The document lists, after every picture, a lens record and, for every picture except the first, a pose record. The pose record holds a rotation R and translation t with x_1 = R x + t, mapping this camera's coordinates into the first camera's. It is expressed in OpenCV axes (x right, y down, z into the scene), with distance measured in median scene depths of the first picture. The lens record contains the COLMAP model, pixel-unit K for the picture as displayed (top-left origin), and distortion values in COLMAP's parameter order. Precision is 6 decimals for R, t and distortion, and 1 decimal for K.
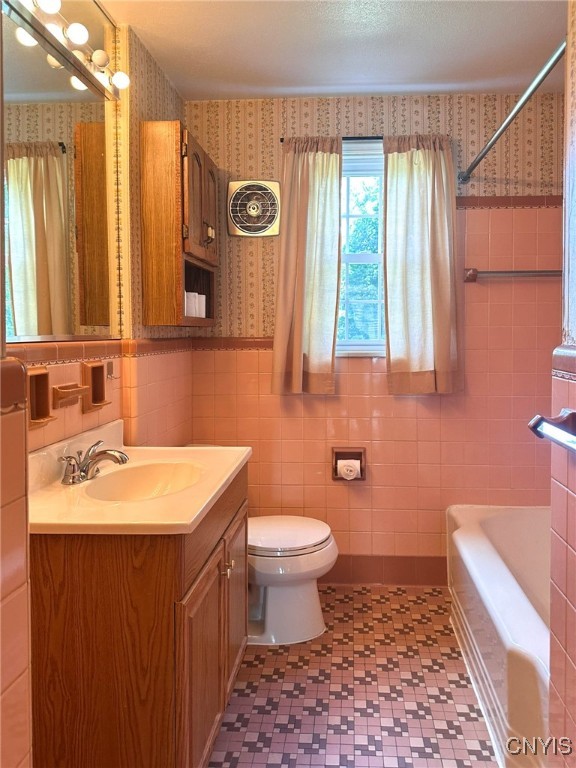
lens RADIAL K [[551.1, 0, 286.4], [0, 551.1, 344.1], [0, 0, 1]] dist [0.068963, -0.134913]
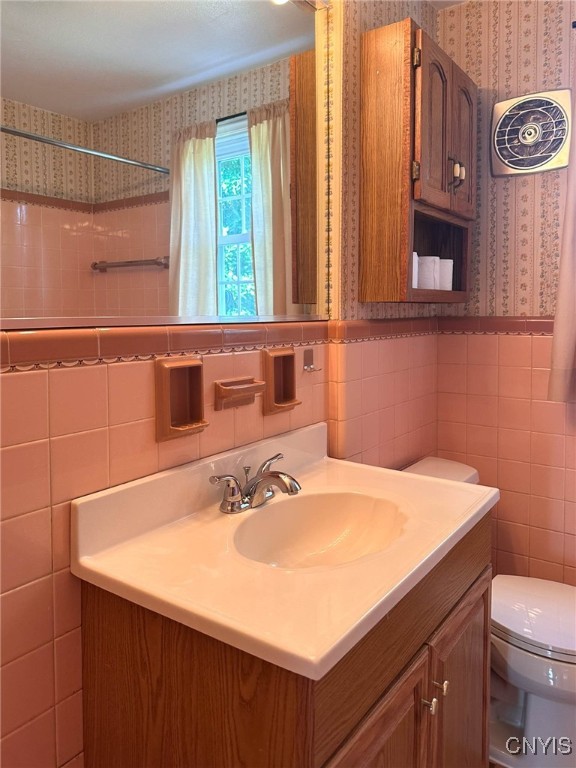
lens RADIAL K [[551.1, 0, 286.4], [0, 551.1, 344.1], [0, 0, 1]] dist [0.068963, -0.134913]
pose [[0.868373, 0.021928, -0.495426, 0.031099], [-0.002858, 0.999227, 0.039218, -0.004436], [0.495903, -0.032640, 0.867764, 0.246560]]
